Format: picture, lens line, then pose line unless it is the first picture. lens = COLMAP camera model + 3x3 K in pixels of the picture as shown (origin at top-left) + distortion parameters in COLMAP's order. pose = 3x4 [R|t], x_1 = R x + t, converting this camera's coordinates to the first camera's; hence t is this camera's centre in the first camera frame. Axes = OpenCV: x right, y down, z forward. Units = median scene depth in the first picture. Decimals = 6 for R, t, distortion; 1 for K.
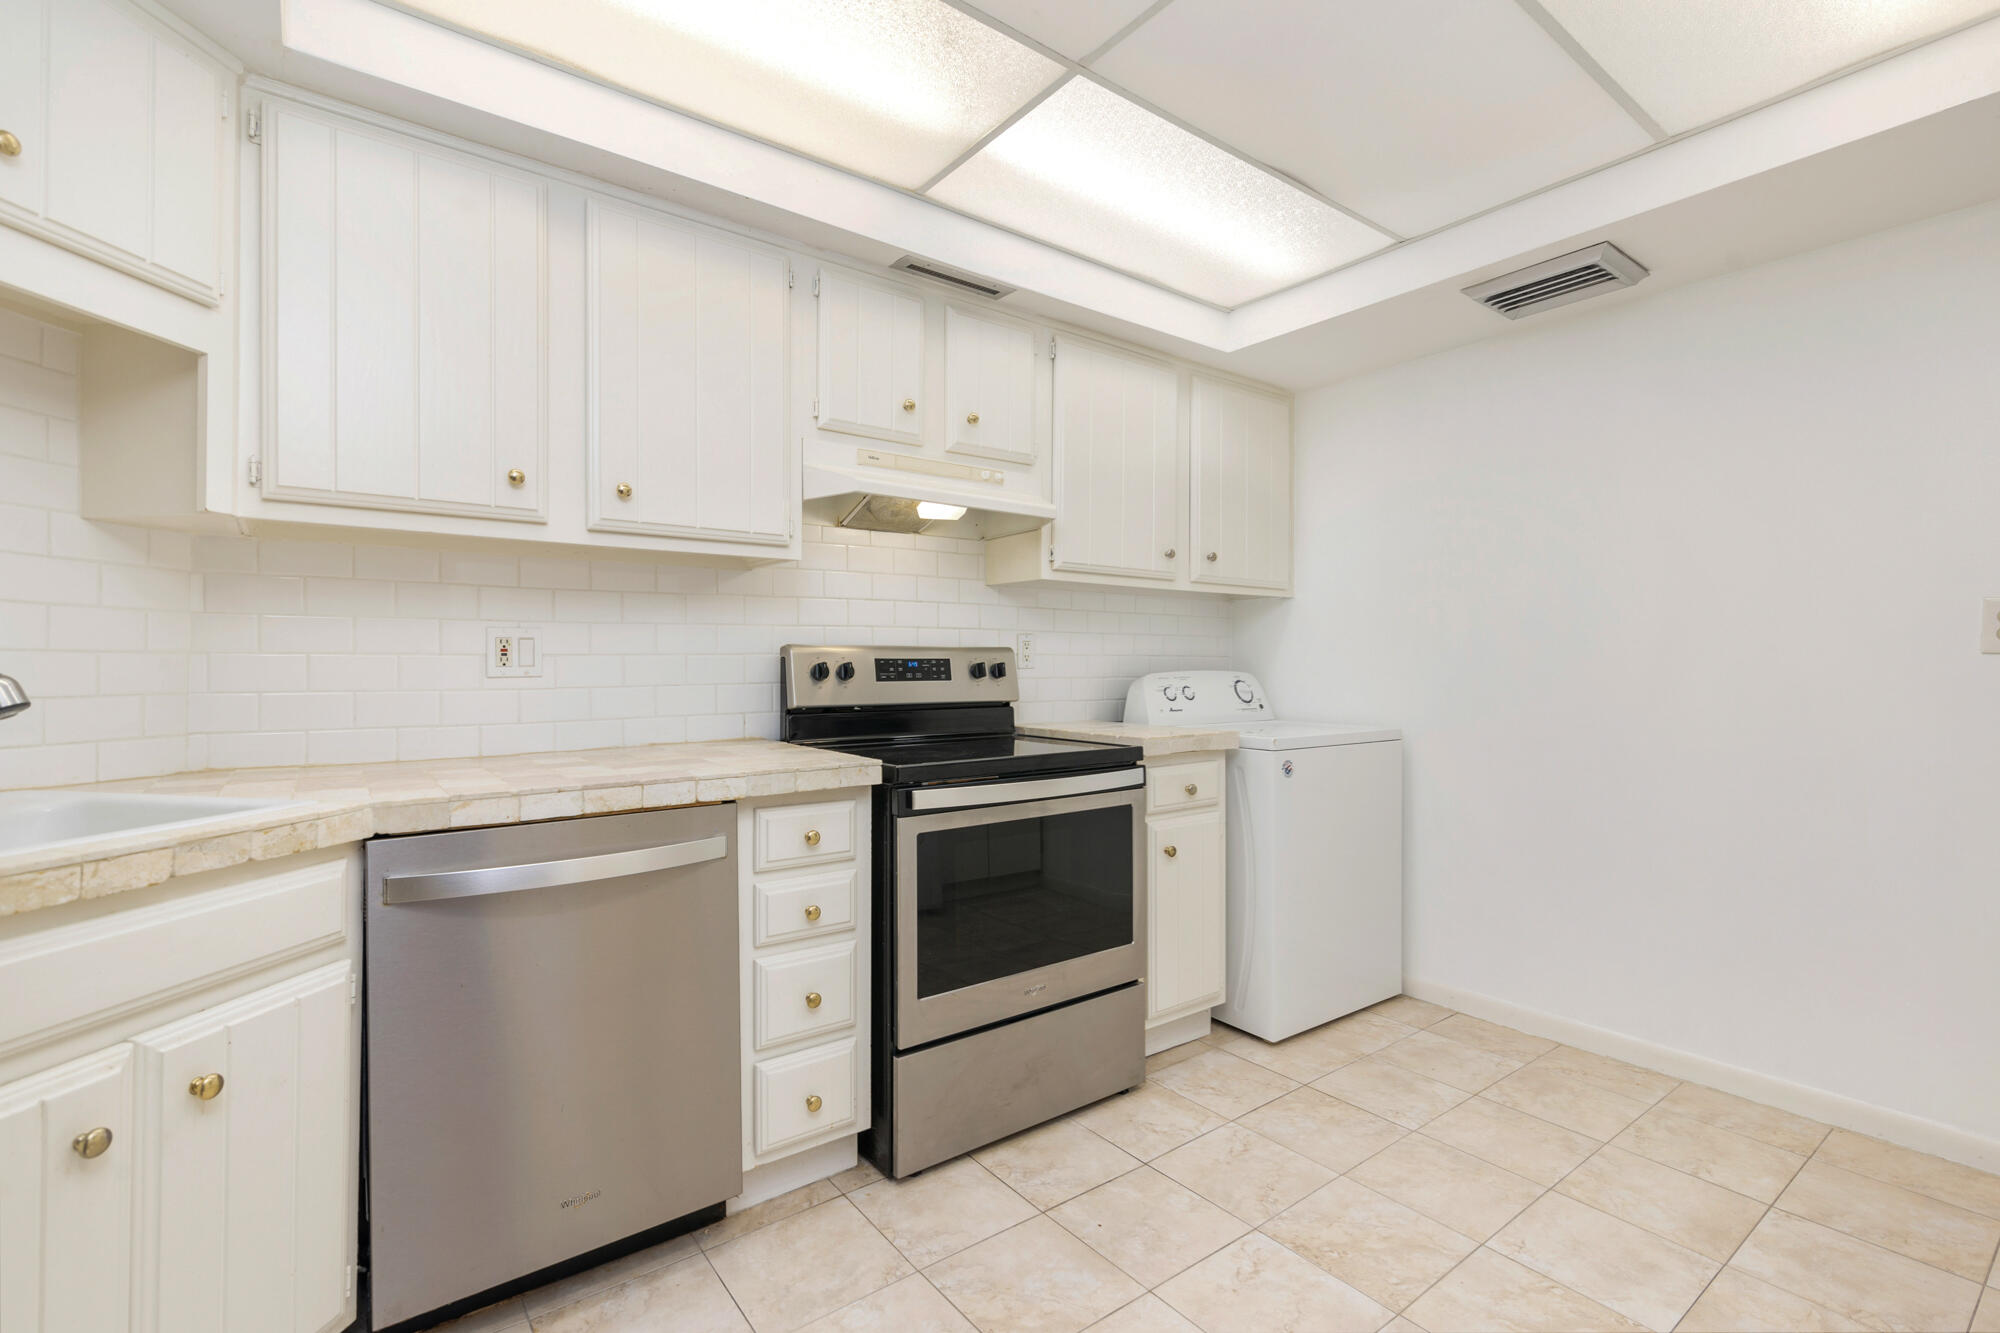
lens RADIAL K [[908.8, 0, 1011.6], [0, 908.8, 665.9], [0, 0, 1]] dist [0.011272, -0.000117]
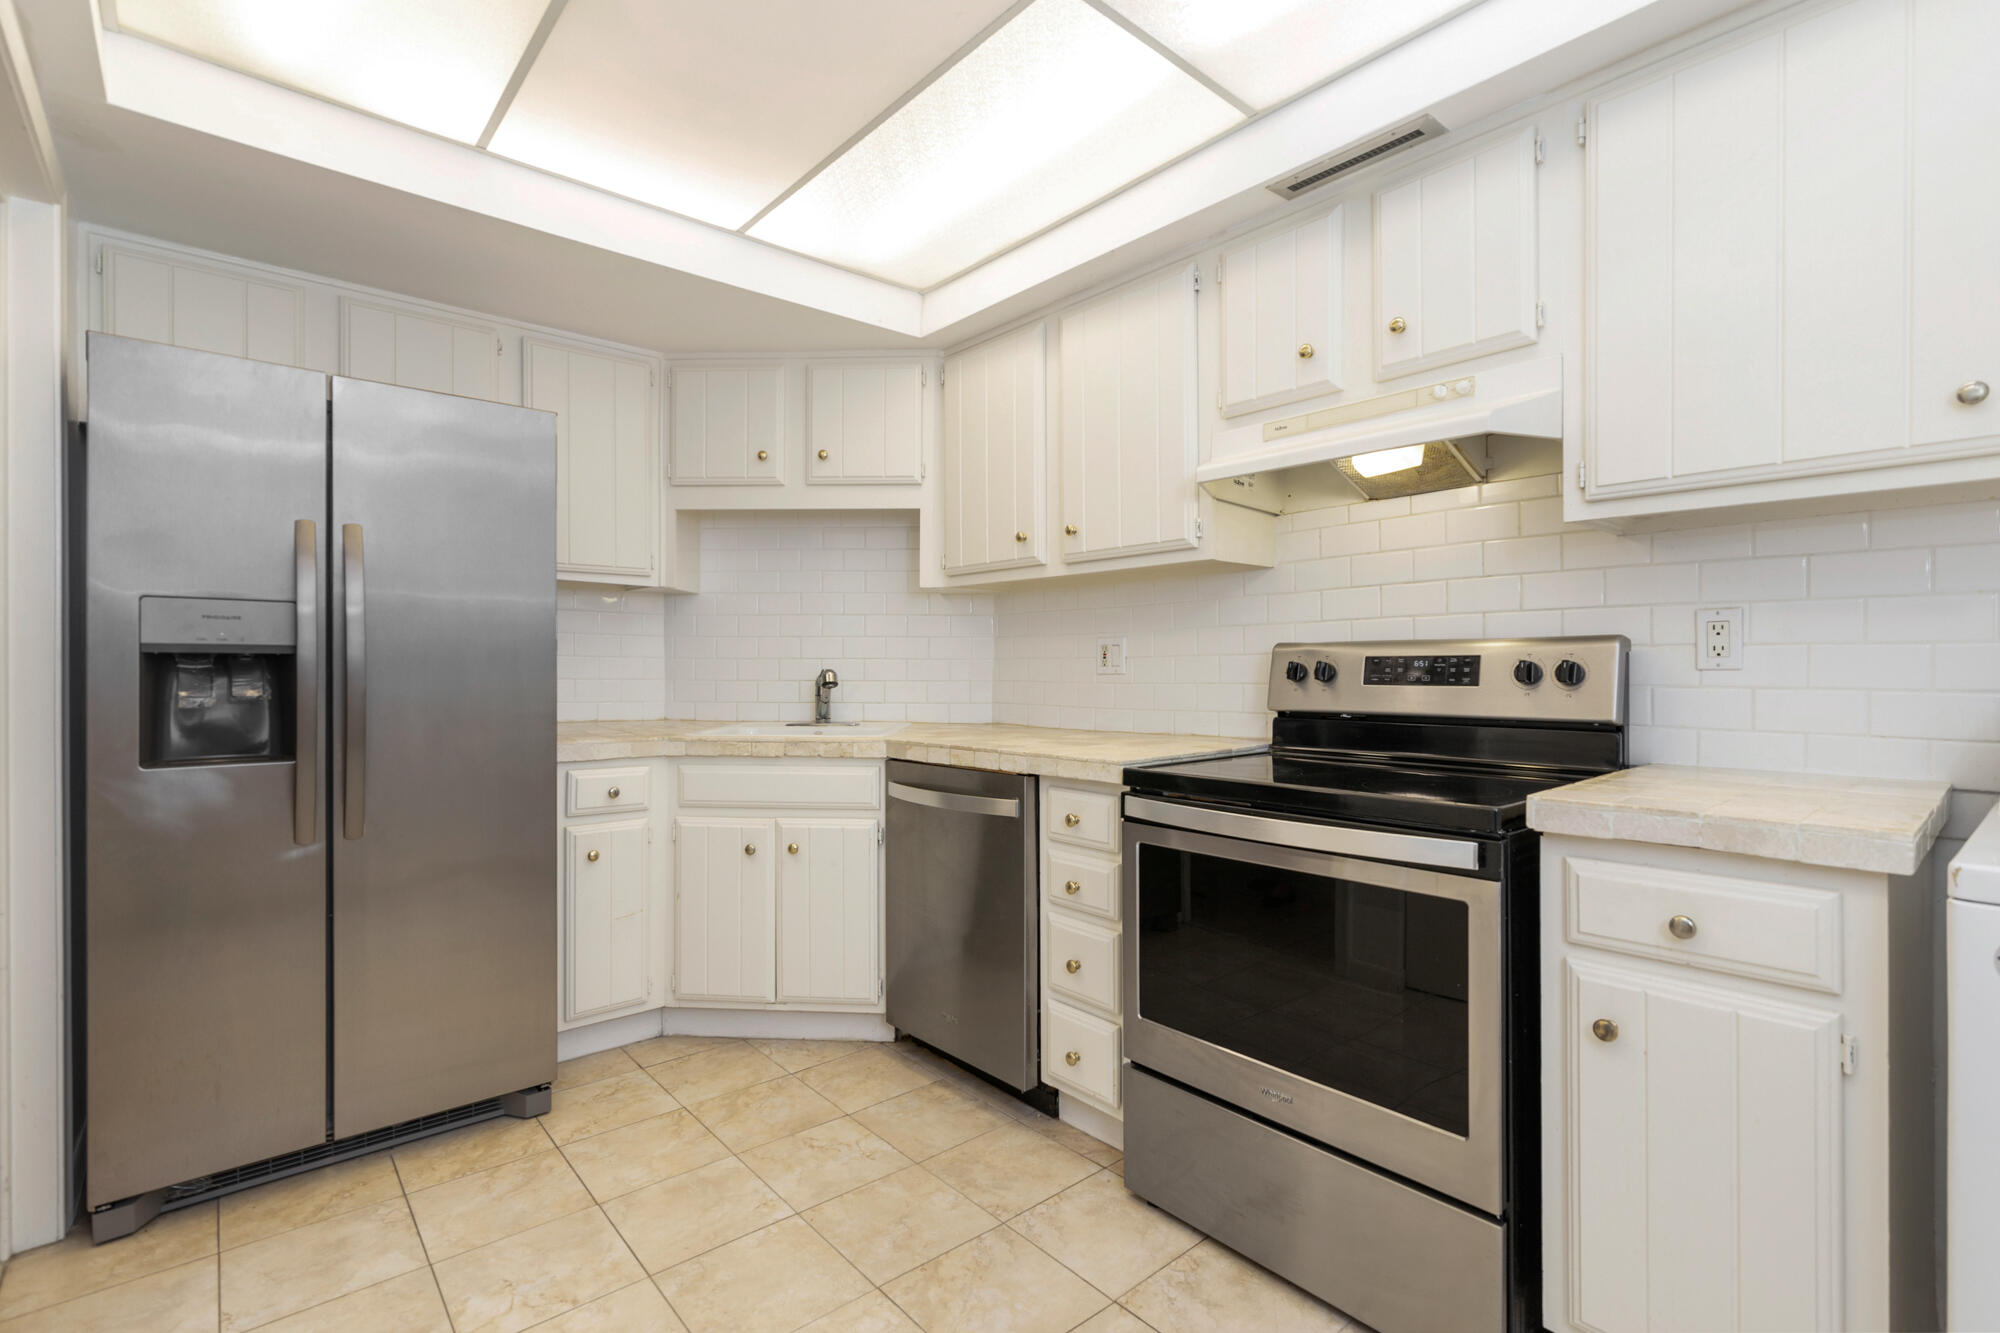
lens RADIAL K [[924.8, 0, 1004.5], [0, 924.8, 670.6], [0, 0, 1]] dist [0.001708, 0.000157]
pose [[0.059305, 0.006125, -0.998221, 0.650339], [0.002021, 0.999978, 0.006256, -0.001361], [0.998238, -0.002389, 0.059292, 0.613562]]
